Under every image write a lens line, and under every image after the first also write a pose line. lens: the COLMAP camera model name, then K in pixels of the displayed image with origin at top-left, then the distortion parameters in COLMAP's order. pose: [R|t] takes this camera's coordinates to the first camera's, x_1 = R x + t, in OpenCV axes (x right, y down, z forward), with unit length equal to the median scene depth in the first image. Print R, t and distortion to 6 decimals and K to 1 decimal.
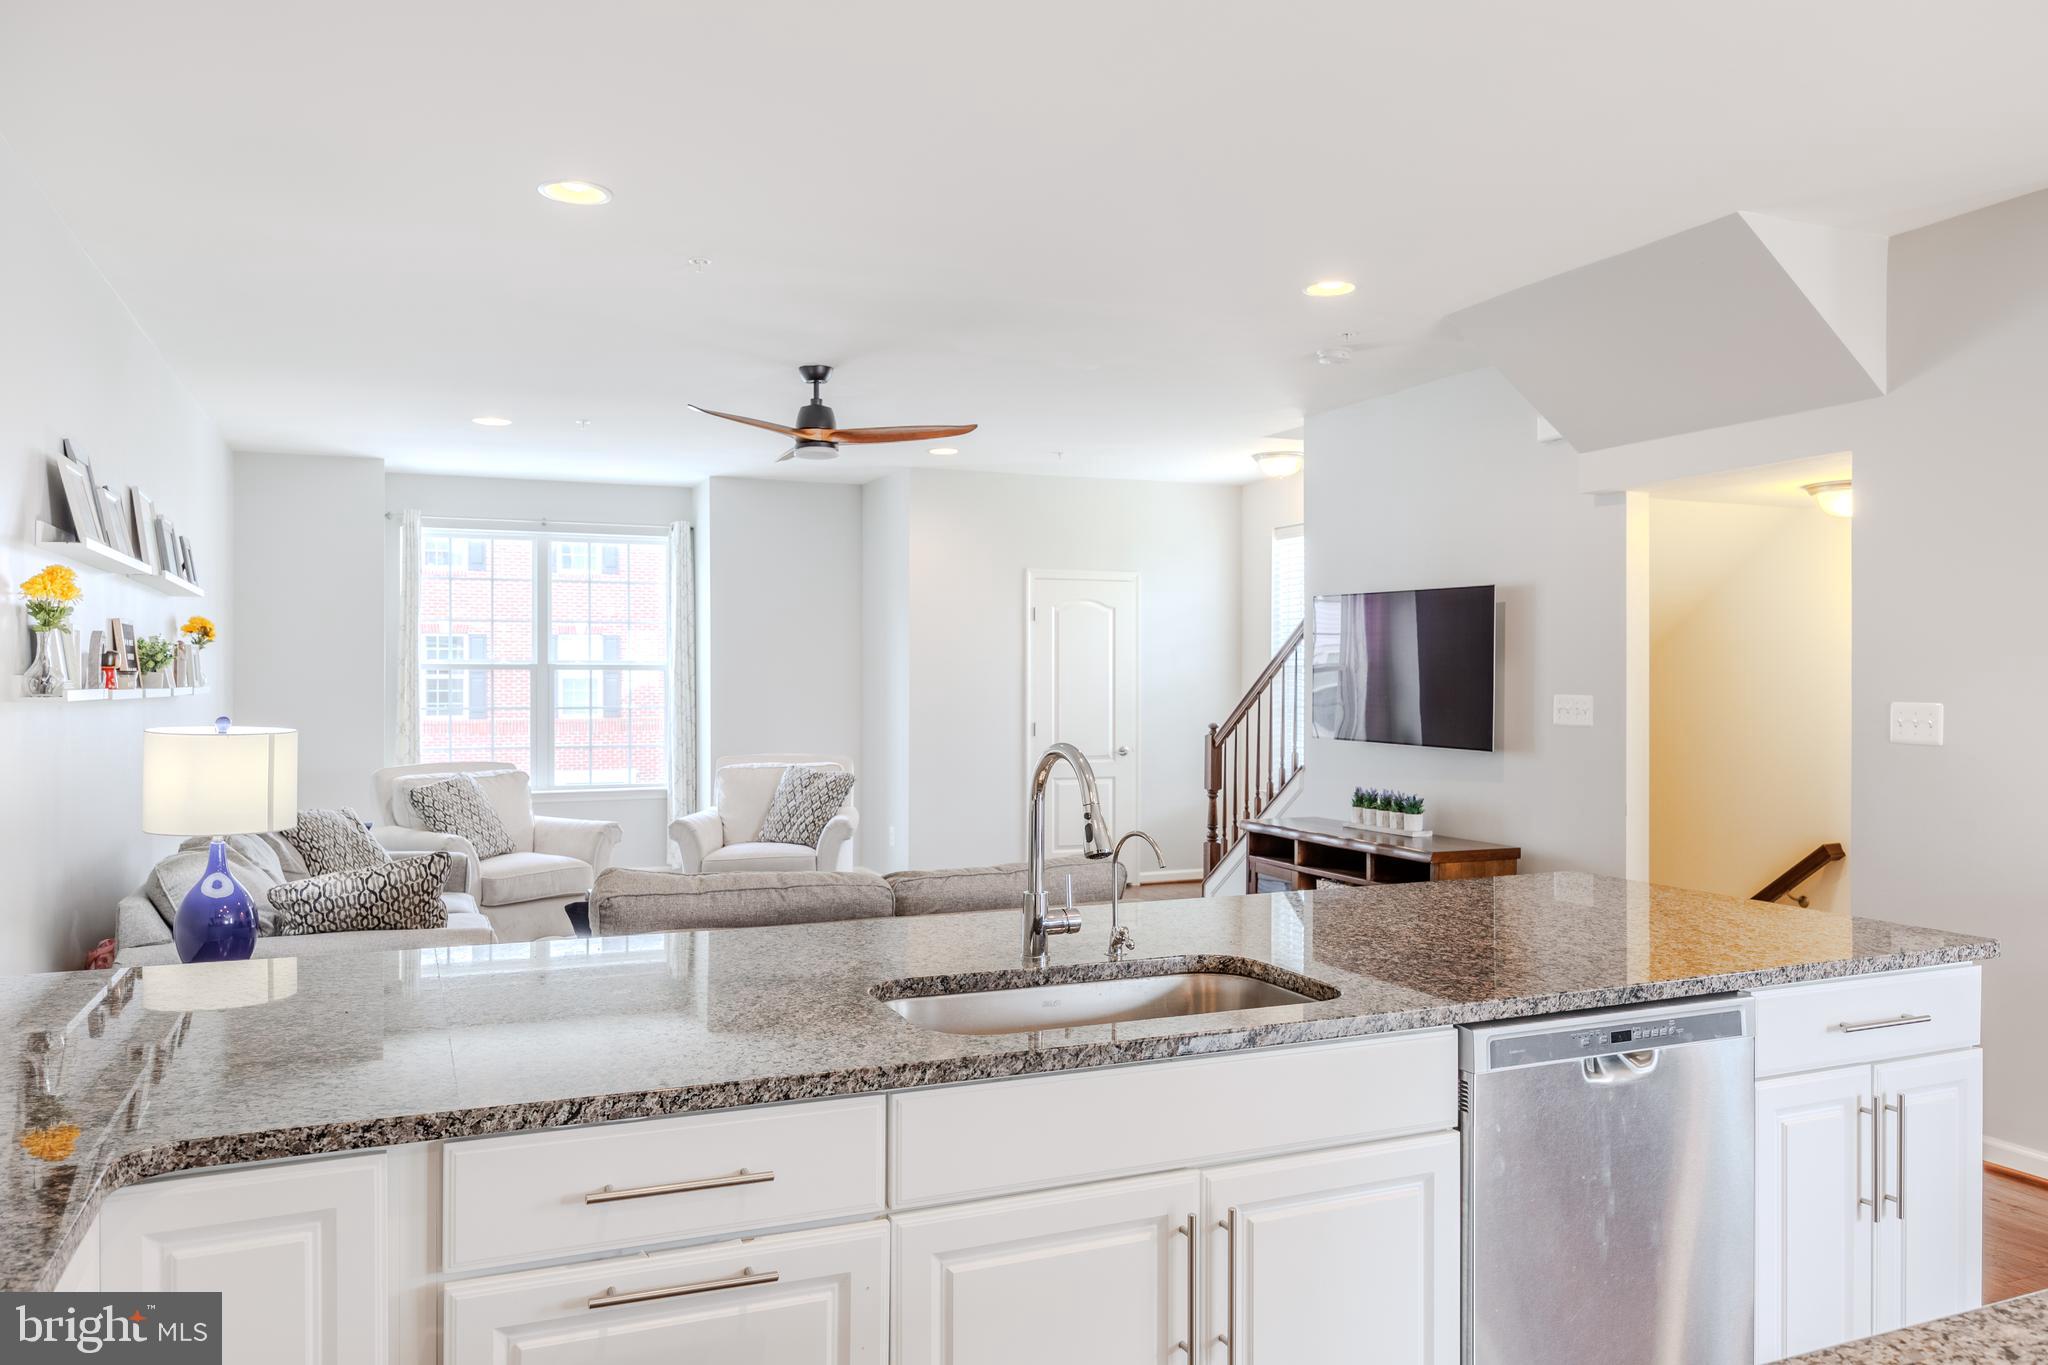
lens RADIAL K [[1423.0, 0, 1001.2], [0, 1423.0, 685.0], [0, 0, 1]] dist [-0.009366, -0.002327]
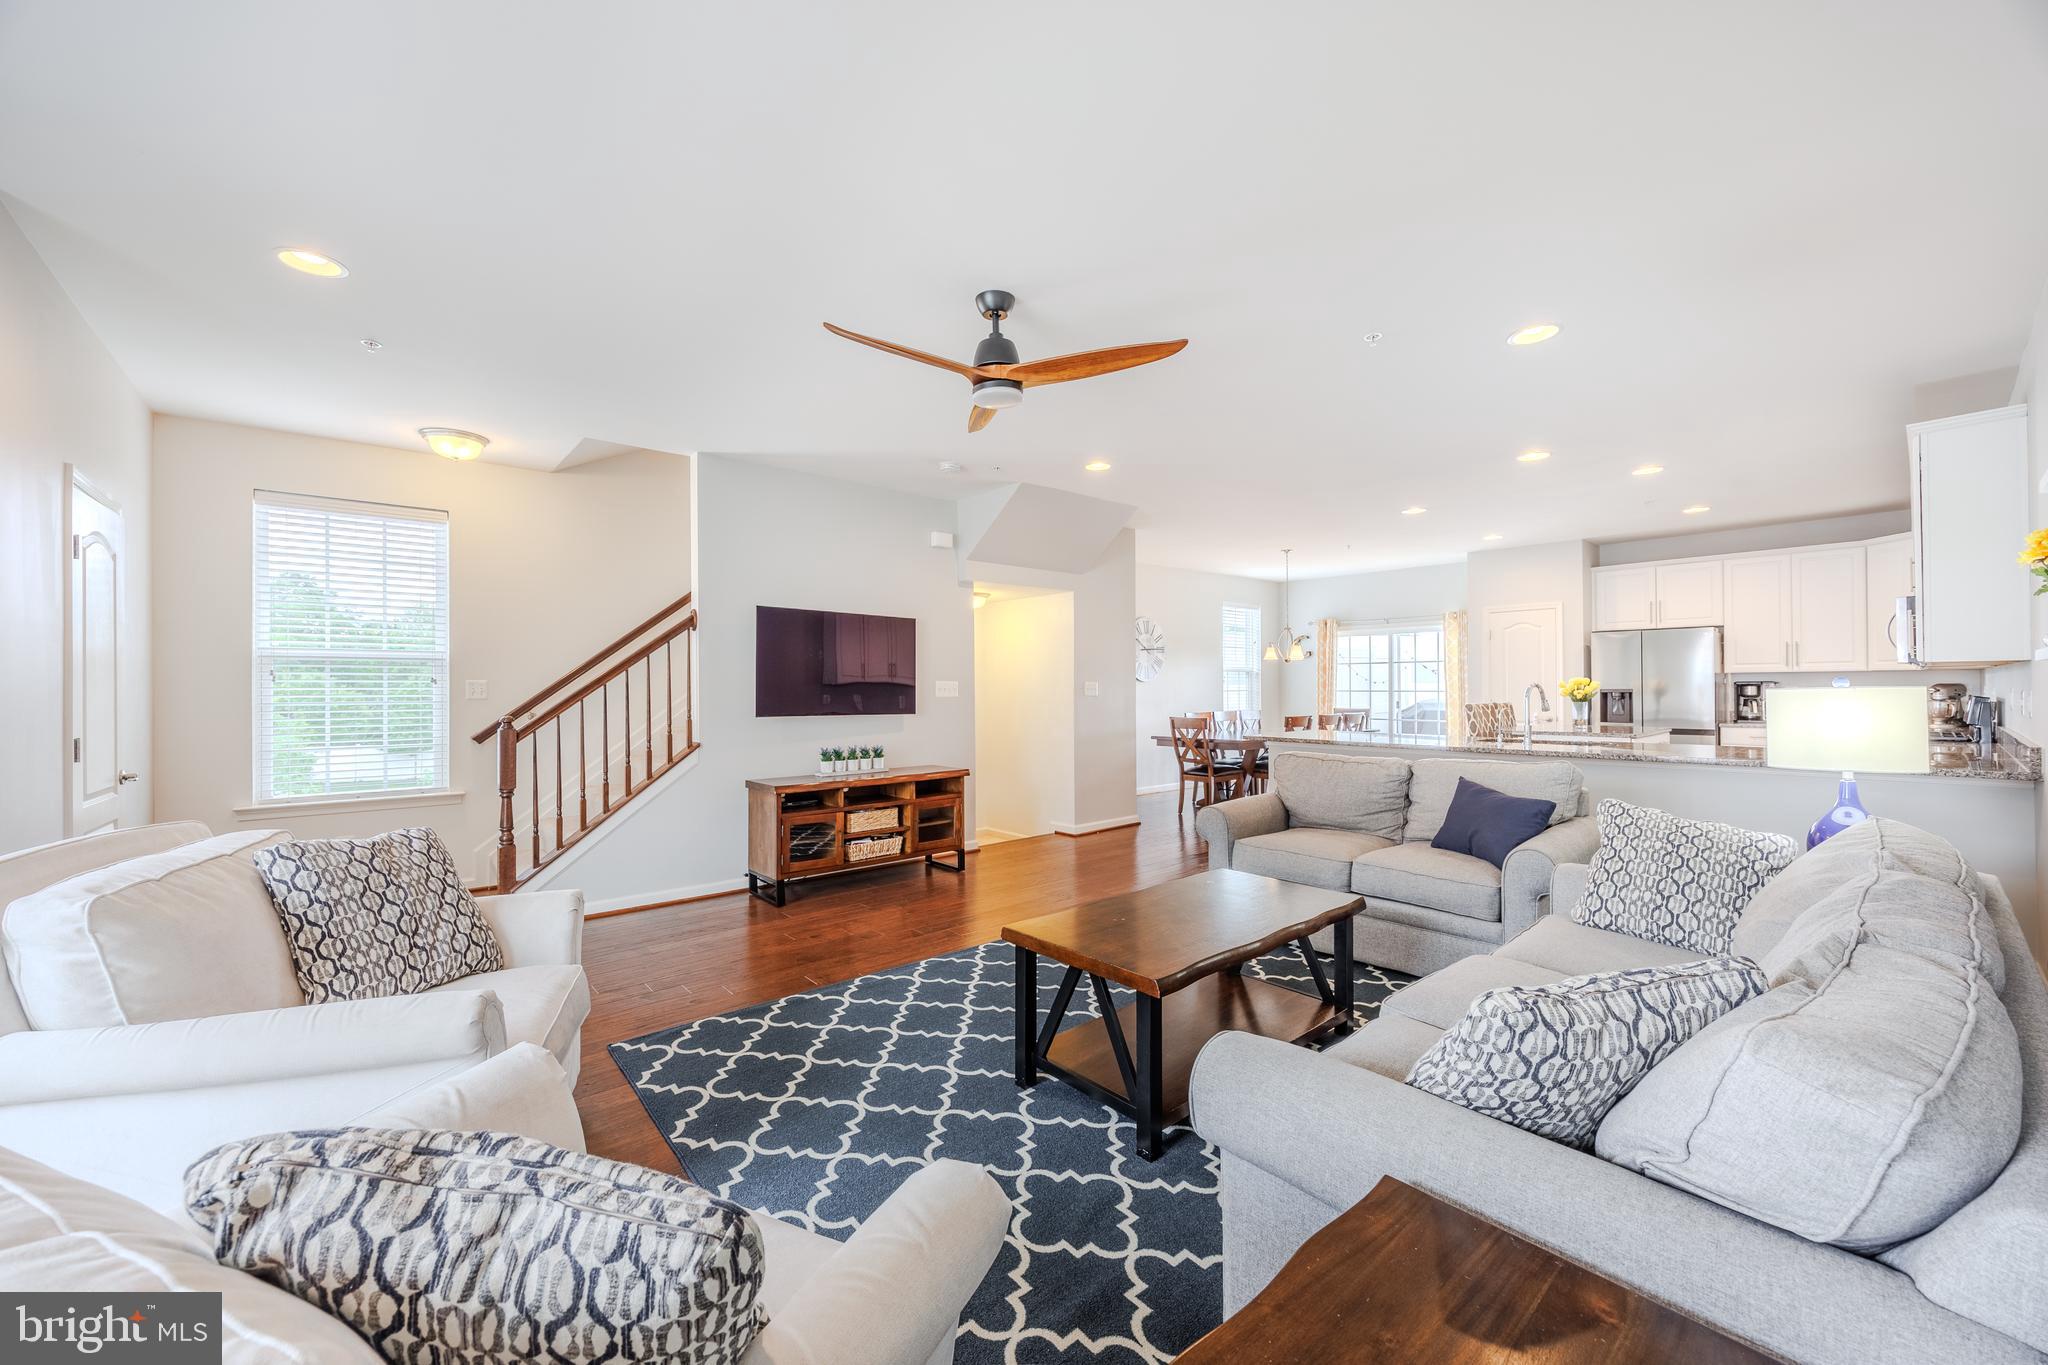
lens RADIAL K [[782.2, 0, 1009.0], [0, 782.2, 684.3], [0, 0, 1]] dist [-0.000869, -0.000326]
pose [[-0.310393, 0.003914, 0.950600, -0.573373], [0.008110, 0.999966, -0.001470, 0.013177], [-0.950574, 0.007253, -0.310414, 1.123187]]
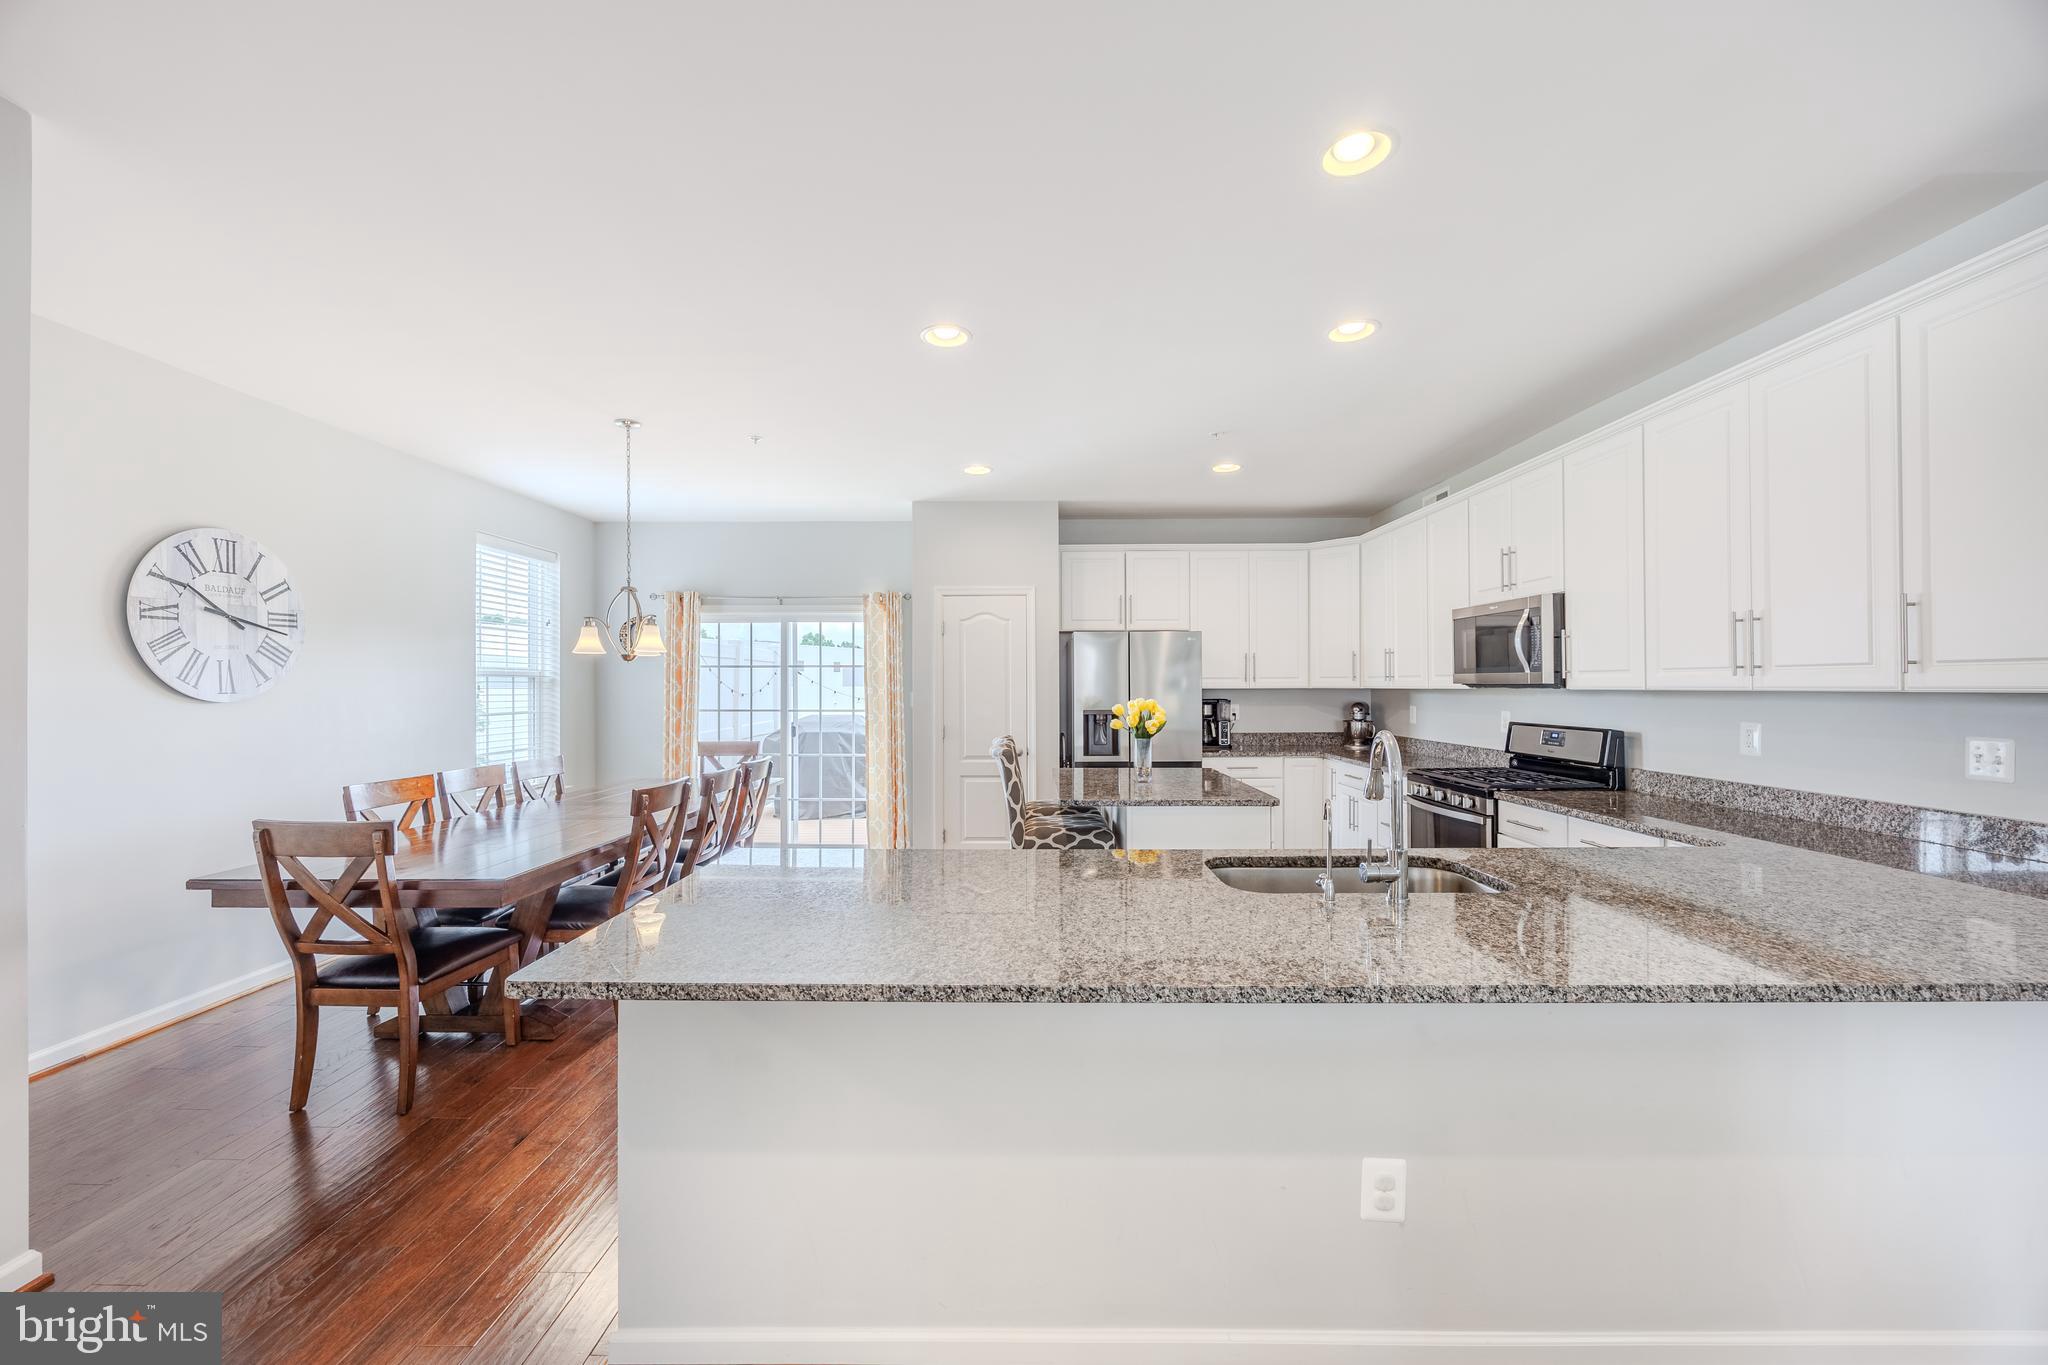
lens RADIAL K [[782.2, 0, 1017.7], [0, 782.2, 682.0], [0, 0, 1]] dist [-0.000869, -0.000326]
pose [[-0.919805, 0.004237, 0.392353, 0.022113], [0.002526, 0.999985, -0.004875, -0.001101], [-0.392368, -0.003493, -0.919802, 0.705565]]
